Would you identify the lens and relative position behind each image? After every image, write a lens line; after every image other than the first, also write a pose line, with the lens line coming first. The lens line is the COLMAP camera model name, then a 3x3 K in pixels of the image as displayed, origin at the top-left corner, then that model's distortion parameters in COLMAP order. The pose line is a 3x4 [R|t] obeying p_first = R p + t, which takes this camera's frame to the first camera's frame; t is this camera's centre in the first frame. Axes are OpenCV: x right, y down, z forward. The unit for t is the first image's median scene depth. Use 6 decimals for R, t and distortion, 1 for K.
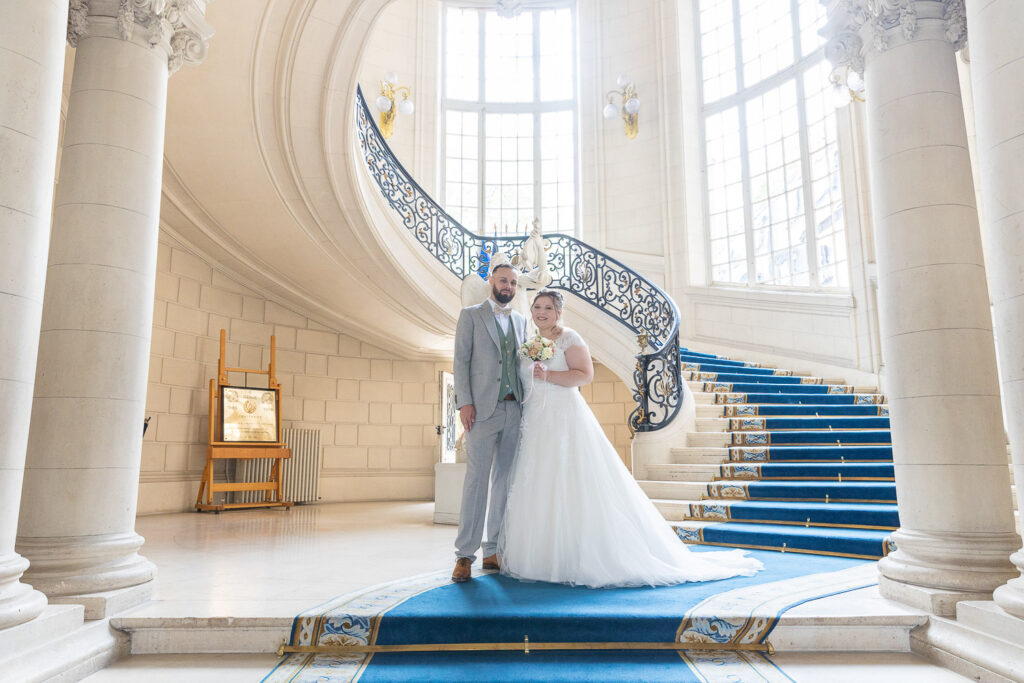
lens RADIAL K [[693.4, 0, 512.0], [0, 693.4, 341.5], [0, 0, 1]] dist [-0.000867, -0.000469]
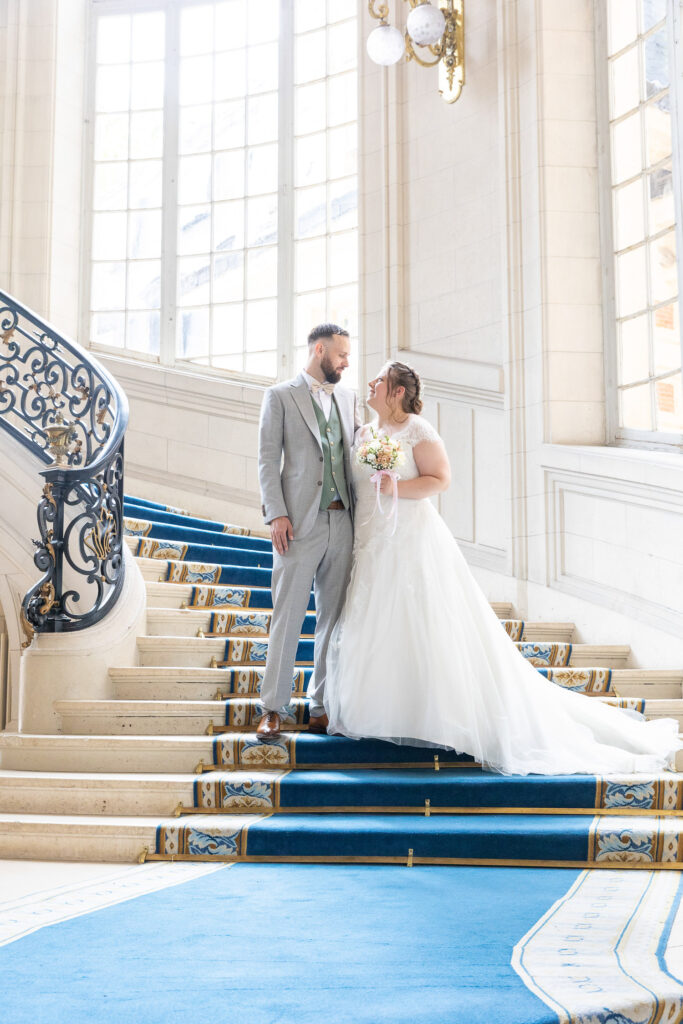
lens RADIAL K [[1323.3, 0, 341.7], [0, 1323.3, 531.9], [0, 0, 1]] dist [-0.002640, -0.081752]
pose [[0.817040, 0.071931, 0.572076, -0.146104], [-0.098262, 0.995044, 0.015224, 0.025527], [-0.568146, -0.068652, 0.820059, 0.136404]]
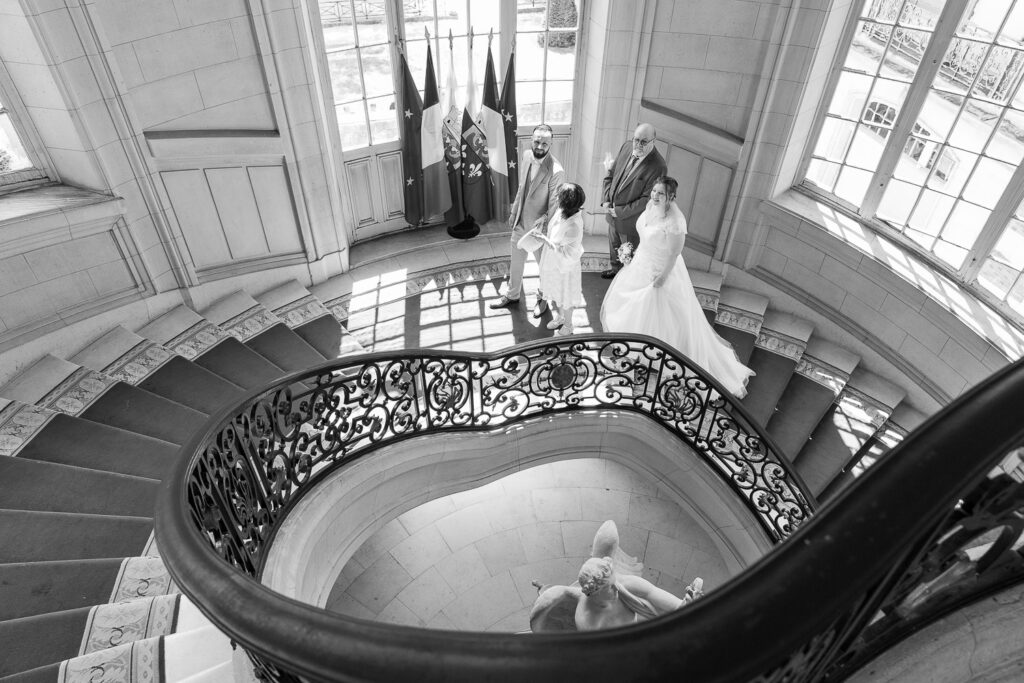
lens RADIAL K [[681.5, 0, 512.0], [0, 681.5, 341.5], [0, 0, 1]] dist [0.006946, 0.001587]
pose [[0.962479, -0.174708, 0.207633, -0.167948], [-0.058178, 0.614519, 0.786754, -0.666723], [-0.265047, -0.769314, 0.581297, 0.854778]]
